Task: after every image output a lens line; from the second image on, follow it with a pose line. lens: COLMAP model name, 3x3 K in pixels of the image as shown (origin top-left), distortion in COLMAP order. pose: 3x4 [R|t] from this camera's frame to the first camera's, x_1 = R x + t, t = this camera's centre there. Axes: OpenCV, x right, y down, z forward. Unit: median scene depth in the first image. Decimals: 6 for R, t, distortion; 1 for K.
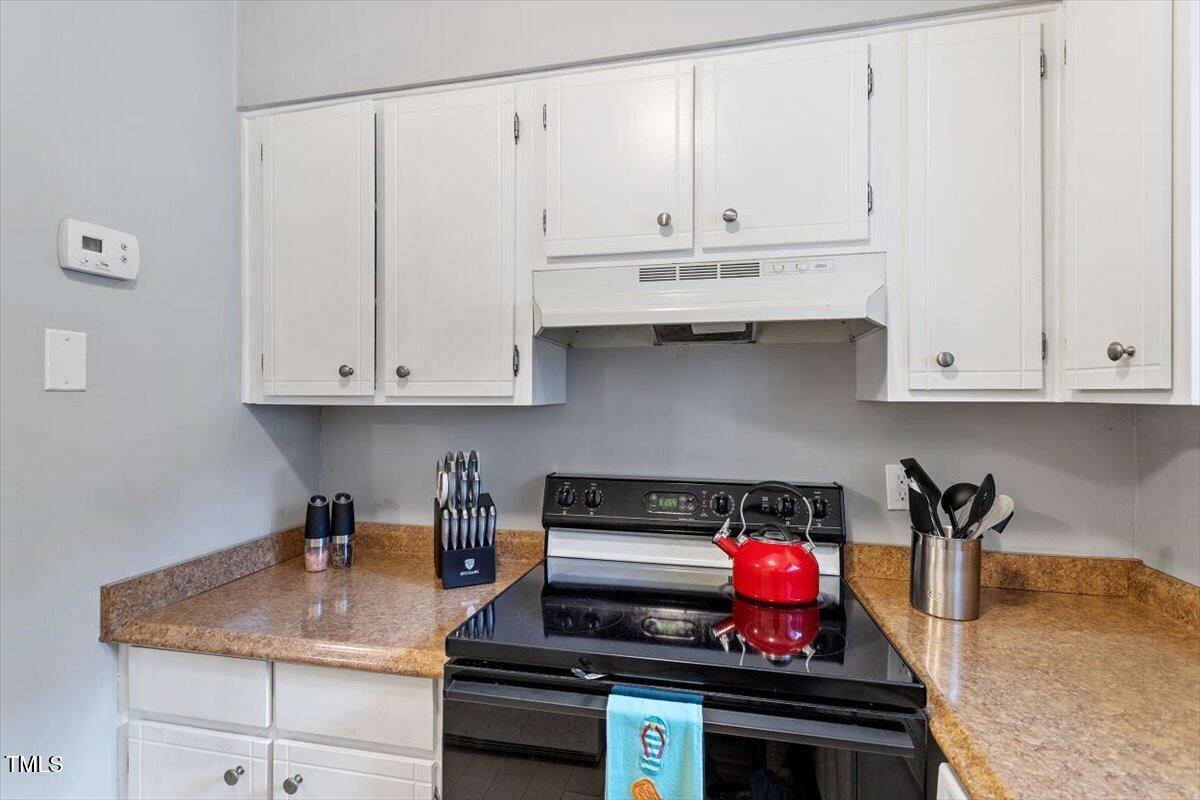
lens RADIAL K [[574.0, 0, 597.1], [0, 574.0, 388.8], [0, 0, 1]] dist [-0.001777, 0.002705]
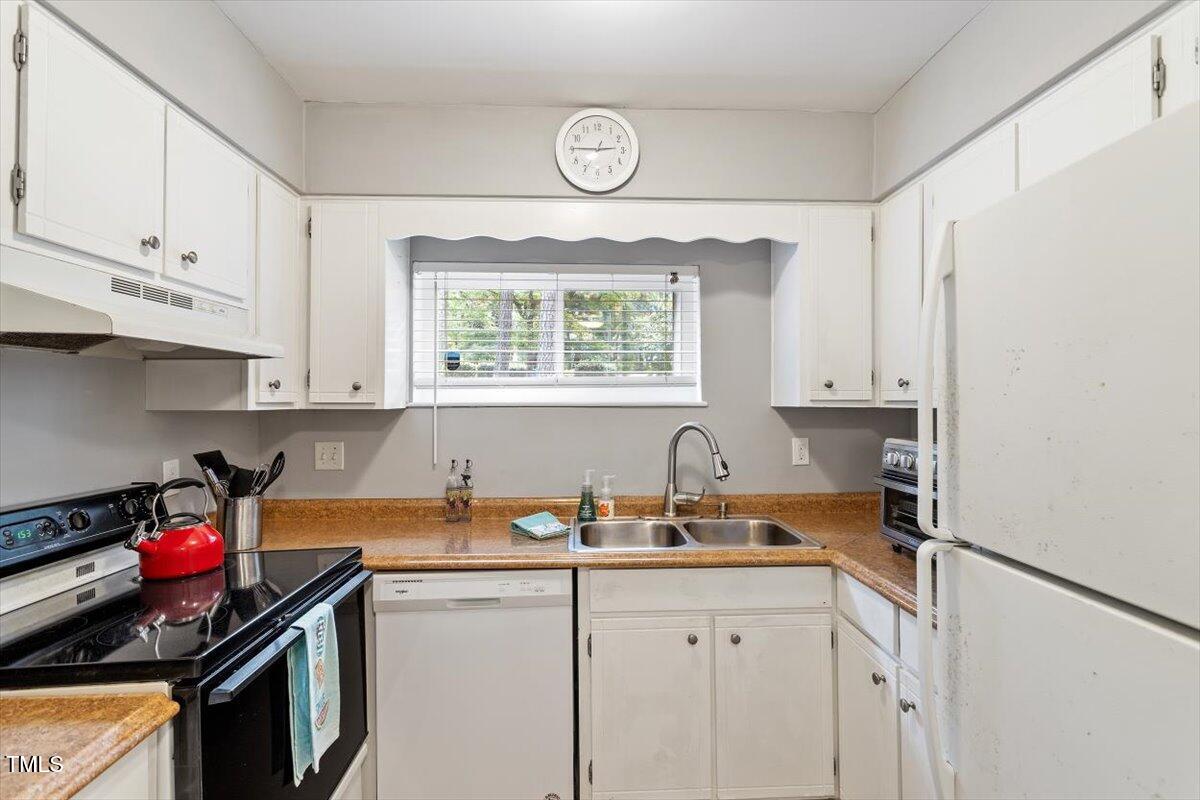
lens RADIAL K [[574.0, 0, 592.9], [0, 574.0, 398.3], [0, 0, 1]] dist [-0.001777, 0.002705]
pose [[-0.244740, 0.003939, 0.969581, -1.094308], [-0.009906, 0.999929, -0.006563, -0.008540], [-0.969538, -0.011211, -0.244684, 0.467887]]
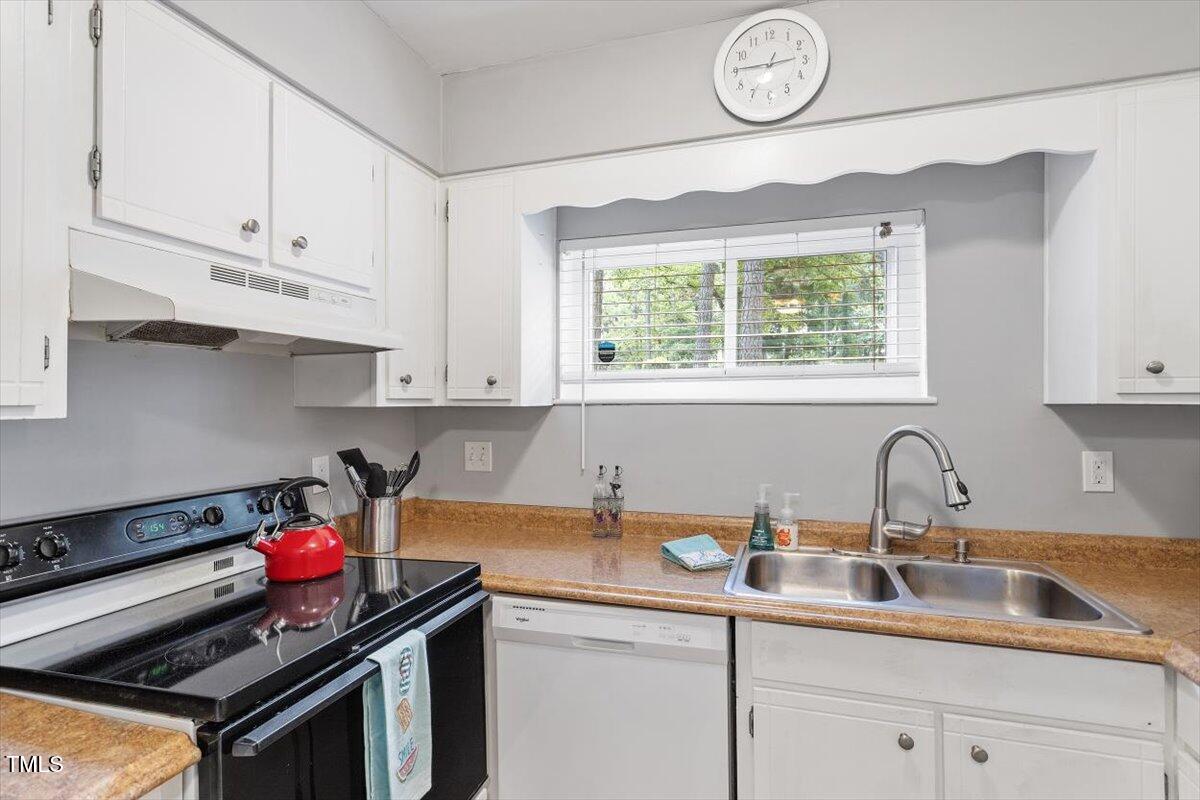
lens RADIAL K [[590.1, 0, 591.3], [0, 590.1, 402.7], [0, 0, 1]] dist [0.001486, 0.001895]
pose [[0.103936, -0.002618, 0.994581, -0.829441], [-0.008477, 0.999958, 0.003518, 0.001786], [-0.994548, -0.008796, 0.103910, 0.307768]]
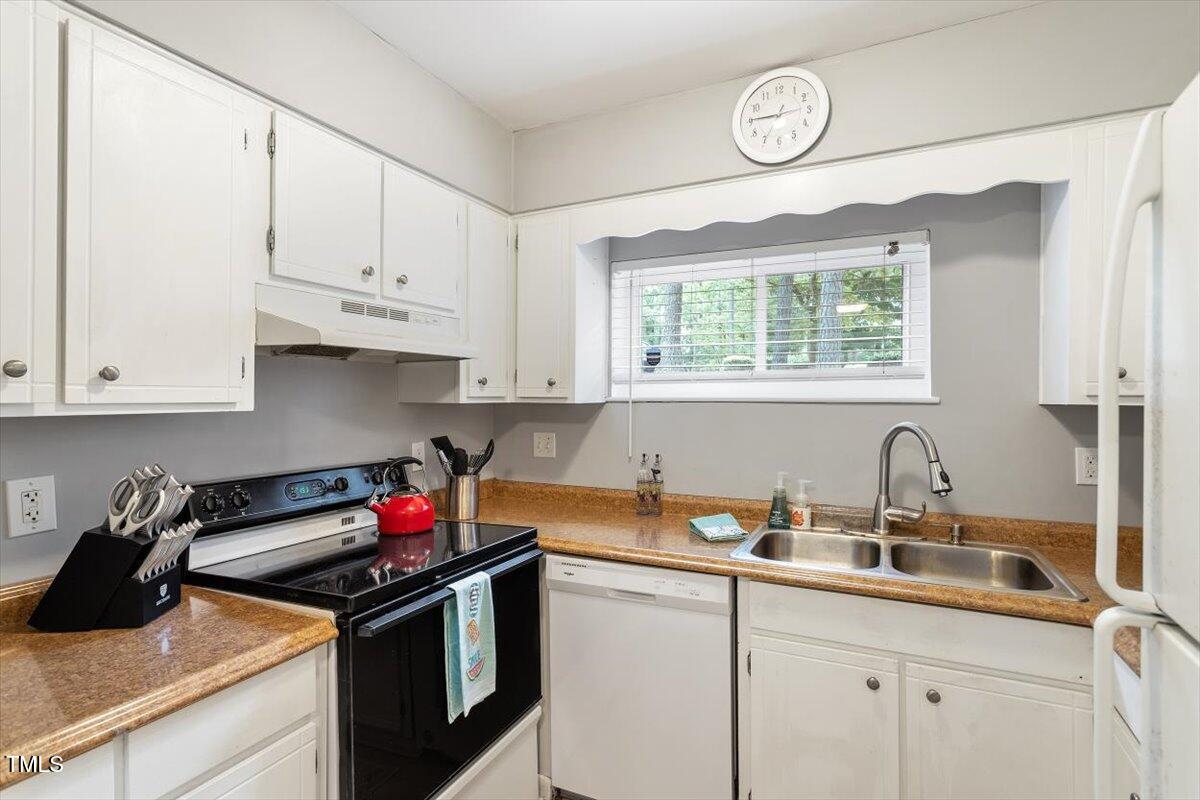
lens RADIAL K [[574.0, 0, 592.6], [0, 574.0, 400.5], [0, 0, 1]] dist [-0.001777, 0.002705]
pose [[0.246081, -0.006109, 0.969230, -1.055662], [-0.012100, 0.999883, 0.009374, -0.008208], [-0.969174, -0.014034, 0.245979, 0.153534]]
